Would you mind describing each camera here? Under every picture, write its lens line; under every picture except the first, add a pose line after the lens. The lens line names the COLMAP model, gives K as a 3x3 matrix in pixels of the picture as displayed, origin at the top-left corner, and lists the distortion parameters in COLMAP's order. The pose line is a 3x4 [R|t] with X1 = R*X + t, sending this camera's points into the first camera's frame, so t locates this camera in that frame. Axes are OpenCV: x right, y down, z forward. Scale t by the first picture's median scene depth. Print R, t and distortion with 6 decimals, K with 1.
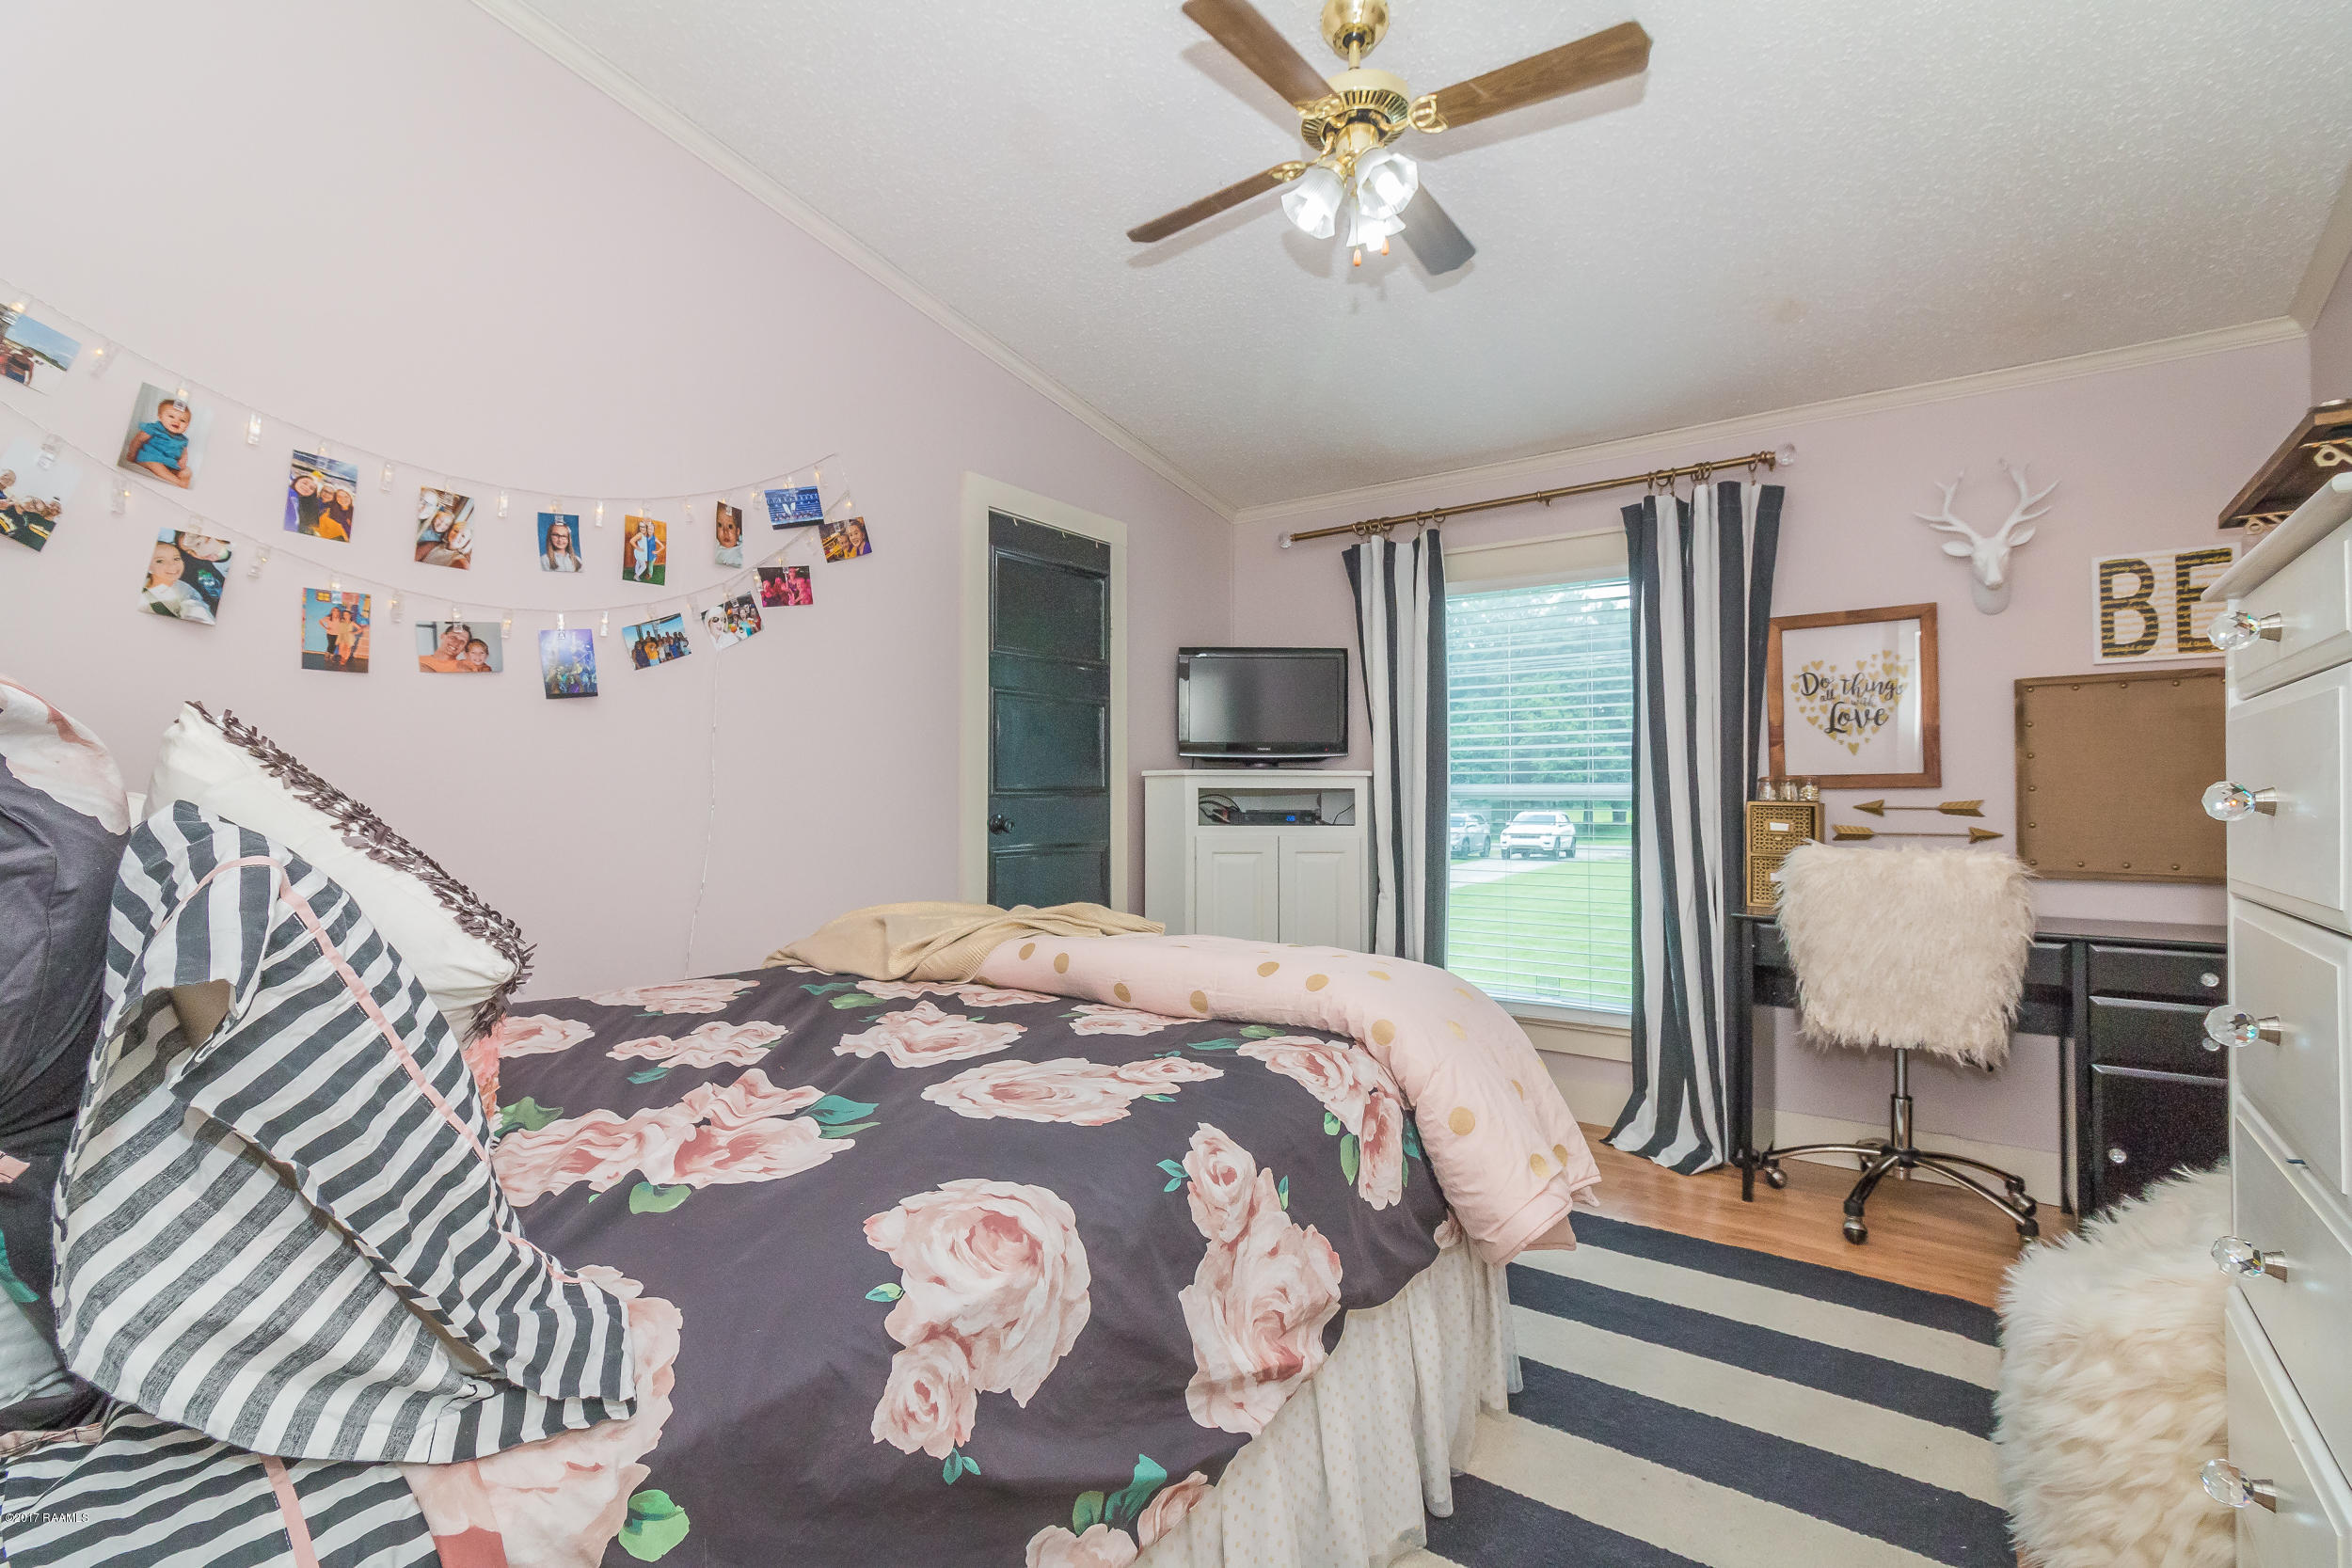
lens RADIAL K [[1080.2, 0, 1182.0], [0, 1080.2, 780.1], [0, 0, 1]] dist [0.000684, 0.000581]
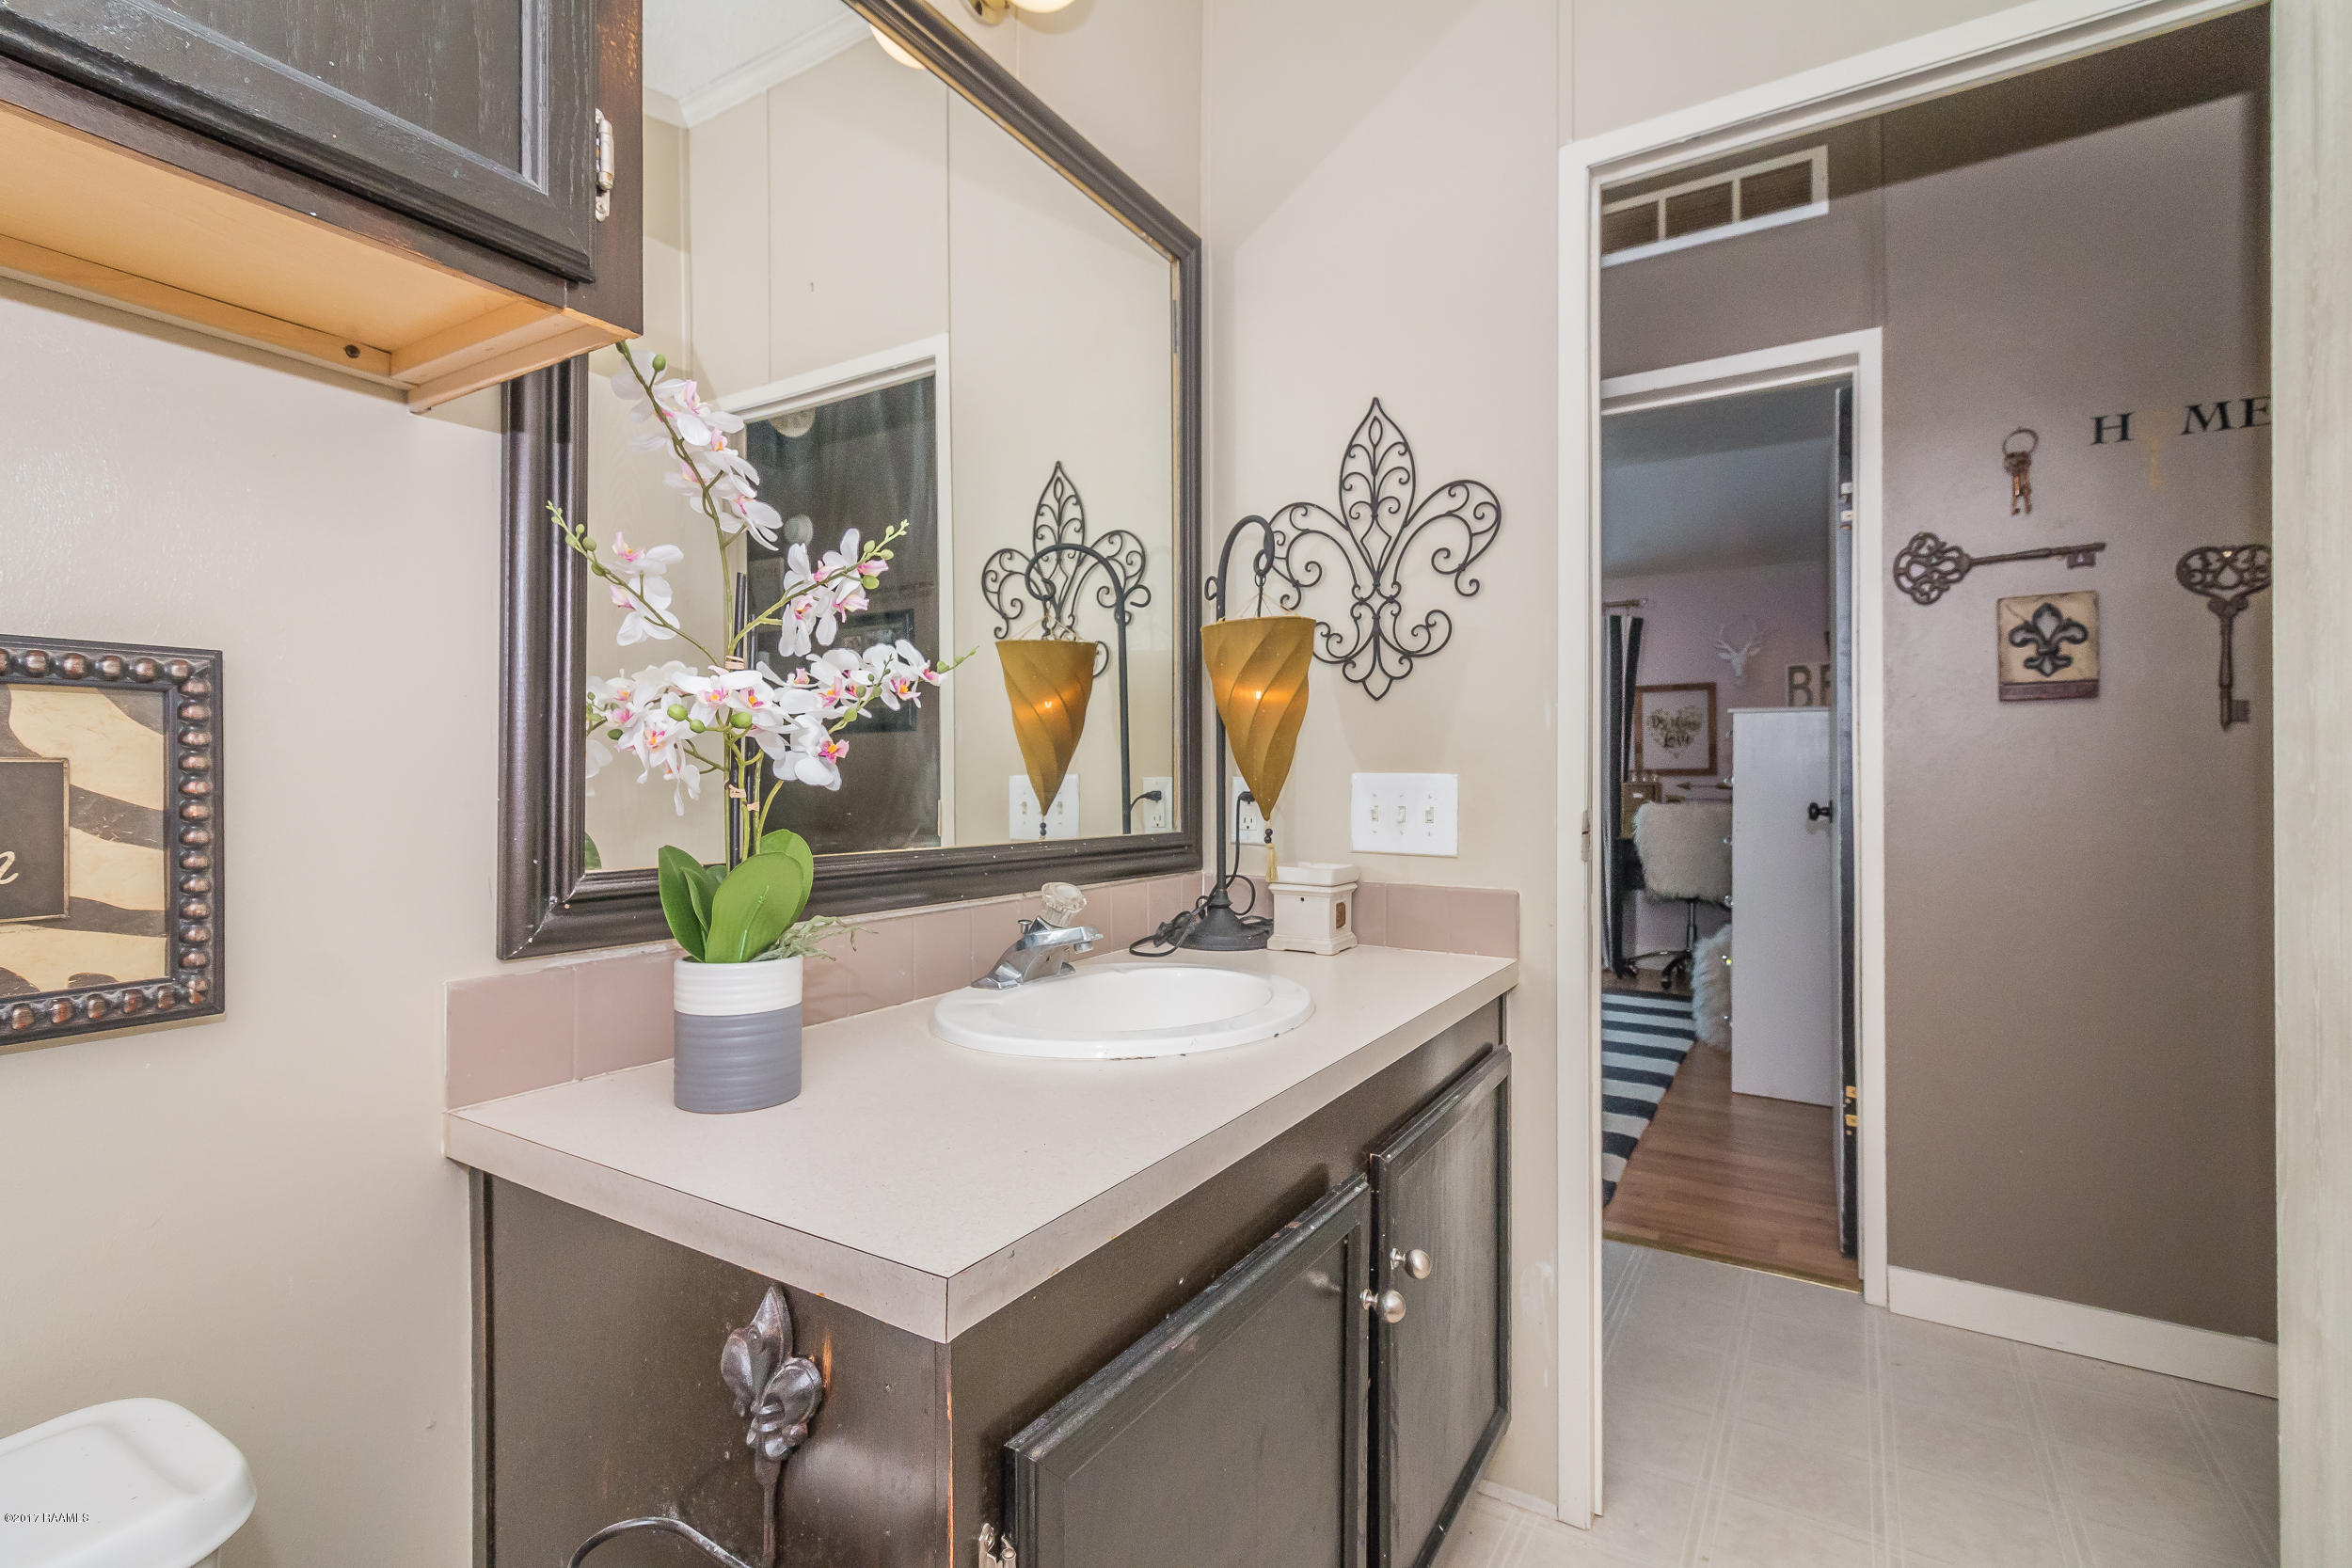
lens RADIAL K [[1080.2, 0, 1171.9], [0, 1080.2, 788.5], [0, 0, 1]] dist [0.000684, 0.000581]
pose [[0.997762, 0.000755, 0.066867, -0.419597], [-0.002297, 0.999733, 0.022978, -0.012307], [-0.066832, -0.023080, 0.997497, -0.893764]]
